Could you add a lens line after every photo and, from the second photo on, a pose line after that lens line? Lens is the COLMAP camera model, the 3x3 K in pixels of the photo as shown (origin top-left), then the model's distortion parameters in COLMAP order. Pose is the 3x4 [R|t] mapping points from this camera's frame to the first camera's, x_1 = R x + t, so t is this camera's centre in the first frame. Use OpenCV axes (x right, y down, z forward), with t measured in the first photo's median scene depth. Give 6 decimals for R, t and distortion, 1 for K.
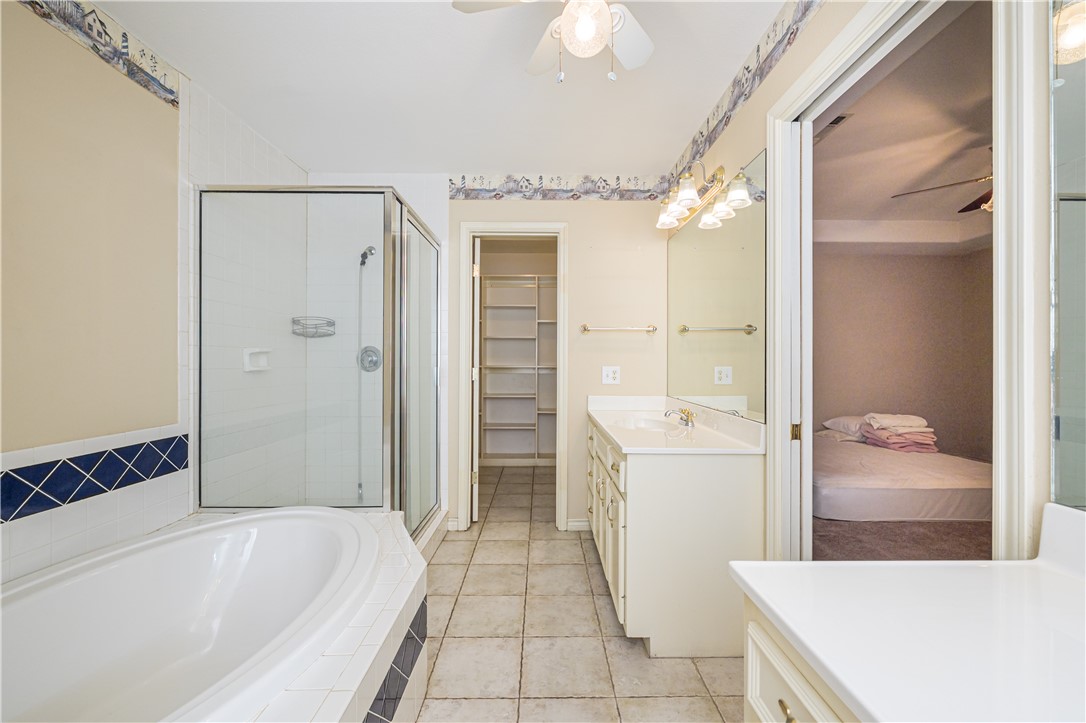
lens RADIAL K [[439.3, 0, 551.8], [0, 439.3, 363.4], [0, 0, 1]] dist [0.003056, -0.000457]
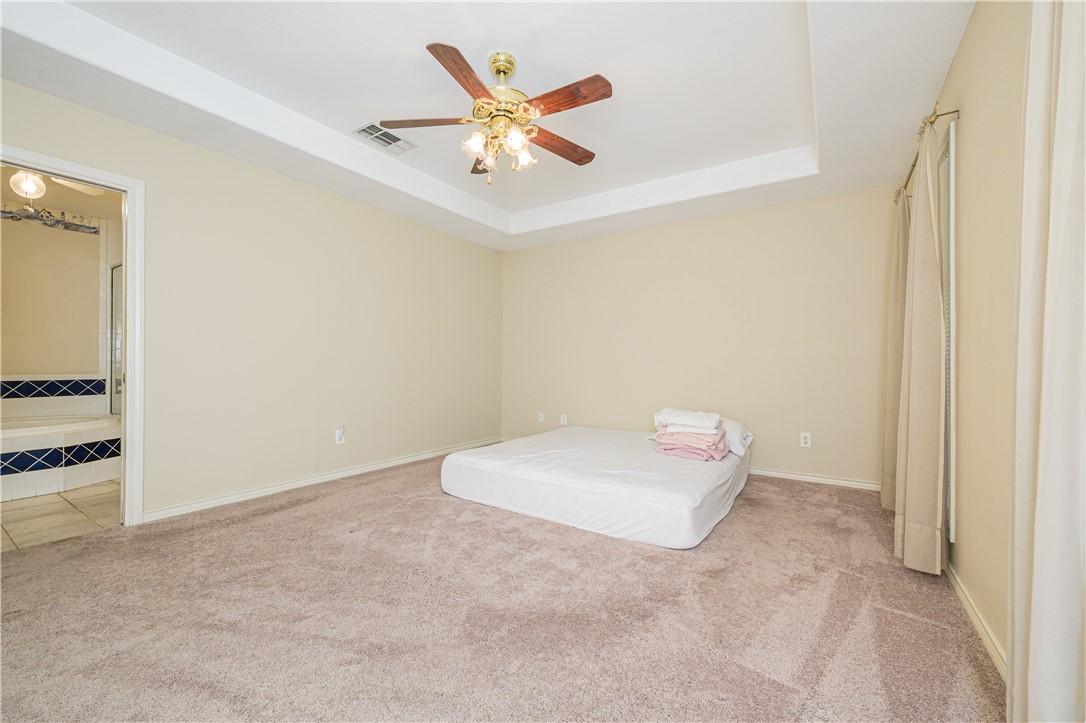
lens RADIAL K [[439.3, 0, 542.0], [0, 439.3, 362.7], [0, 0, 1]] dist [0.003056, -0.000457]
pose [[0.819258, 0.002679, -0.573419, 2.663559], [-0.005367, 0.999981, -0.002996, 0.085422], [0.573400, 0.005532, 0.819257, 0.527754]]
